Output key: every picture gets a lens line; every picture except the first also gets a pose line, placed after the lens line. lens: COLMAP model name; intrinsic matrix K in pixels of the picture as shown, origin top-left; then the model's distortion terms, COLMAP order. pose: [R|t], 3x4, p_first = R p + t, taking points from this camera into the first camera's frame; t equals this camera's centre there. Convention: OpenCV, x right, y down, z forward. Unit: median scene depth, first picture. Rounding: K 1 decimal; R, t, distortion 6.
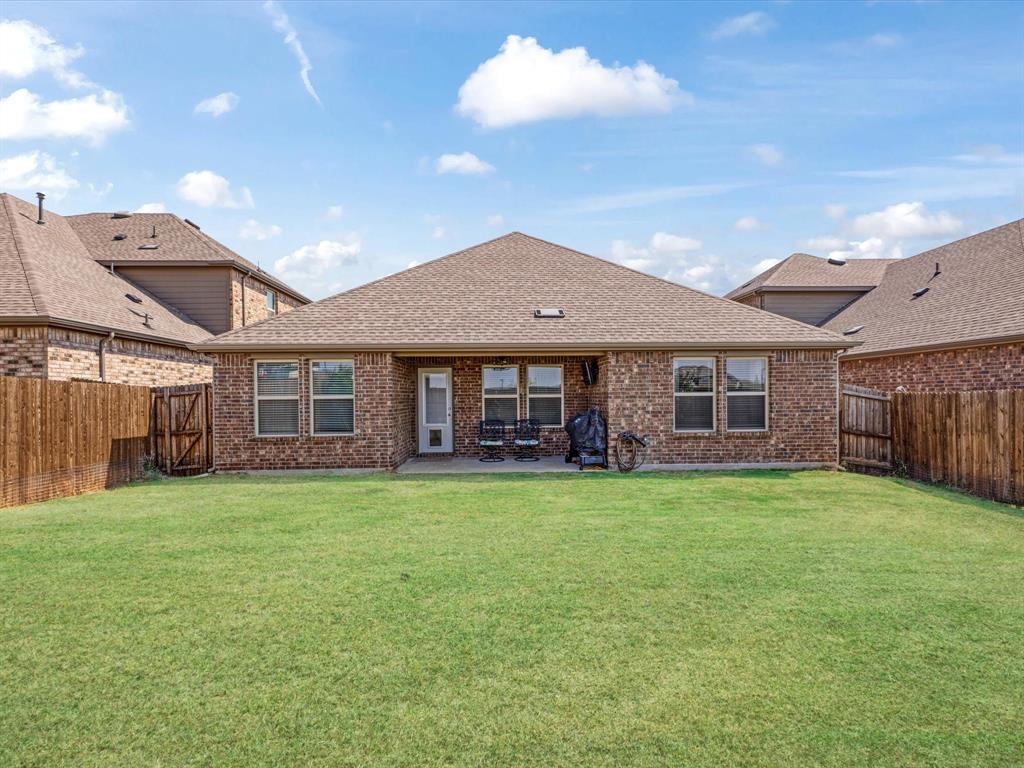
lens RADIAL K [[504.8, 0, 420.1], [0, 504.8, 398.4], [0, 0, 1]] dist [0.006126, 0.002073]
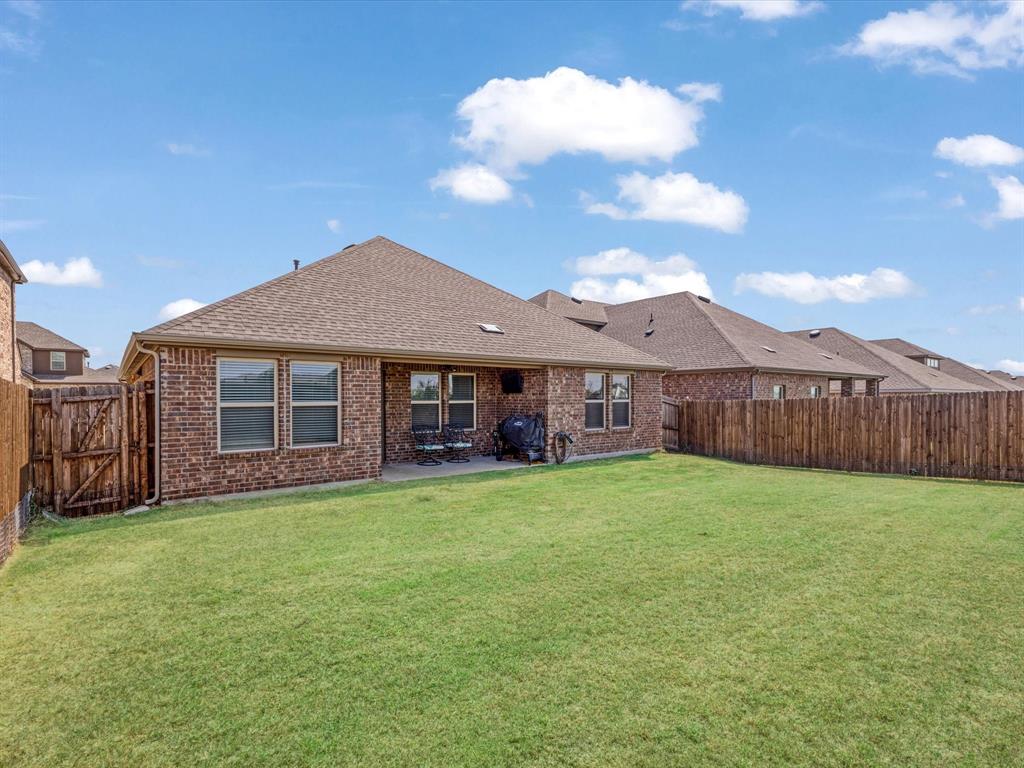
lens RADIAL K [[504.8, 0, 540.1], [0, 504.8, 406.1], [0, 0, 1]] dist [0.006126, 0.002073]
pose [[0.792639, -0.003561, 0.609681, -0.404210], [-0.000315, 0.999980, 0.006250, -0.004118], [-0.609691, -0.005146, 0.792623, 0.050983]]
